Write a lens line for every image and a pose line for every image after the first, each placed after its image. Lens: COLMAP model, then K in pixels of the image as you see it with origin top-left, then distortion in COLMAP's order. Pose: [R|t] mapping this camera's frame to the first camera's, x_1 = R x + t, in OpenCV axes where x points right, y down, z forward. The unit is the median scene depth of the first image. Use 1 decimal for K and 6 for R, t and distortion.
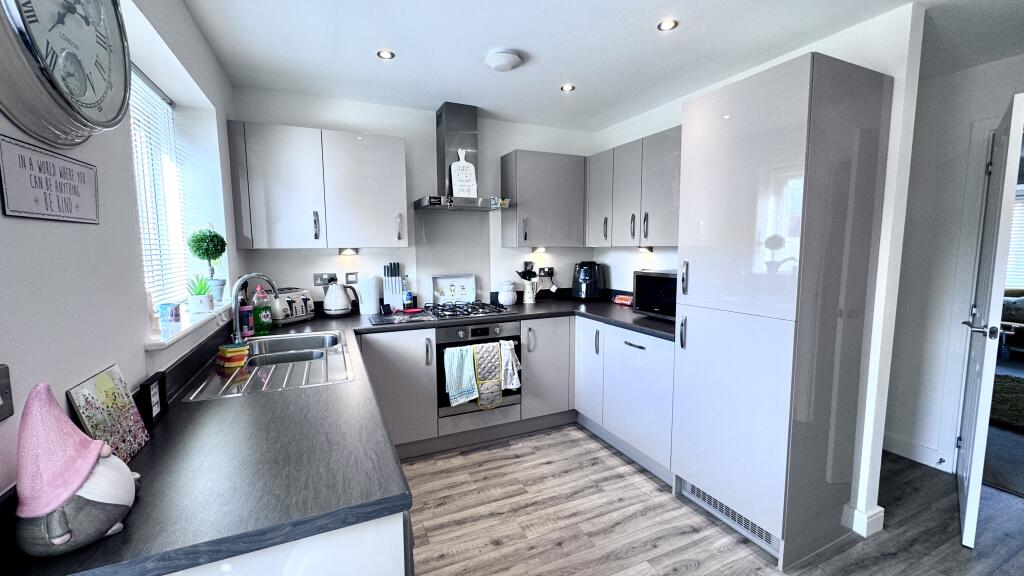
lens RADIAL K [[410.4, 0, 511.9], [0, 410.4, 286.3], [0, 0, 1]] dist [-0.000730, -0.000007]
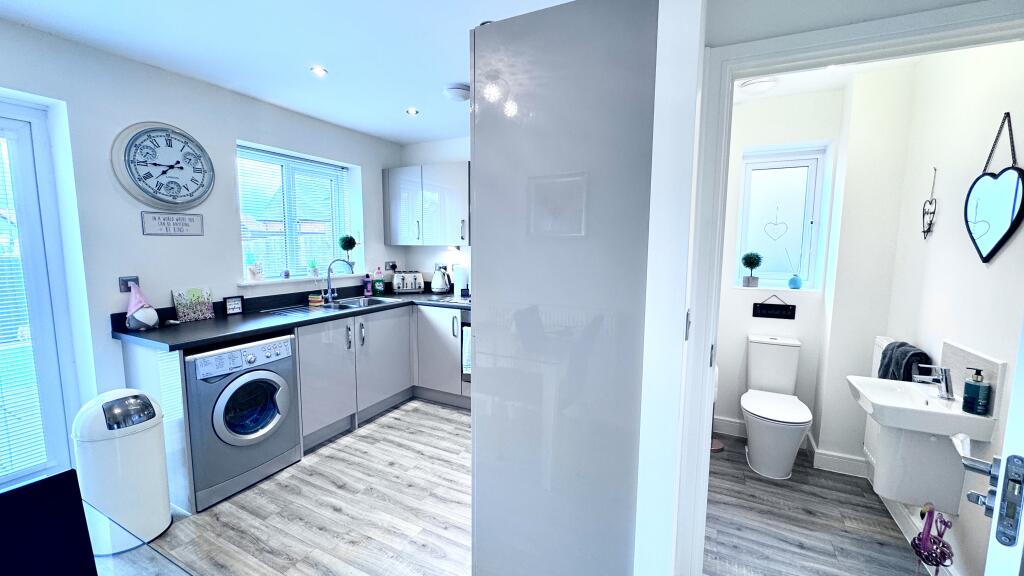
lens RADIAL K [[410.4, 0, 510.9], [0, 410.4, 288.9], [0, 0, 1]] dist [-0.000730, -0.000007]
pose [[0.625354, 0.096834, -0.774310, 1.042127], [-0.087405, 0.994719, 0.053807, -0.050246], [0.775431, 0.034030, 0.630515, 0.372097]]
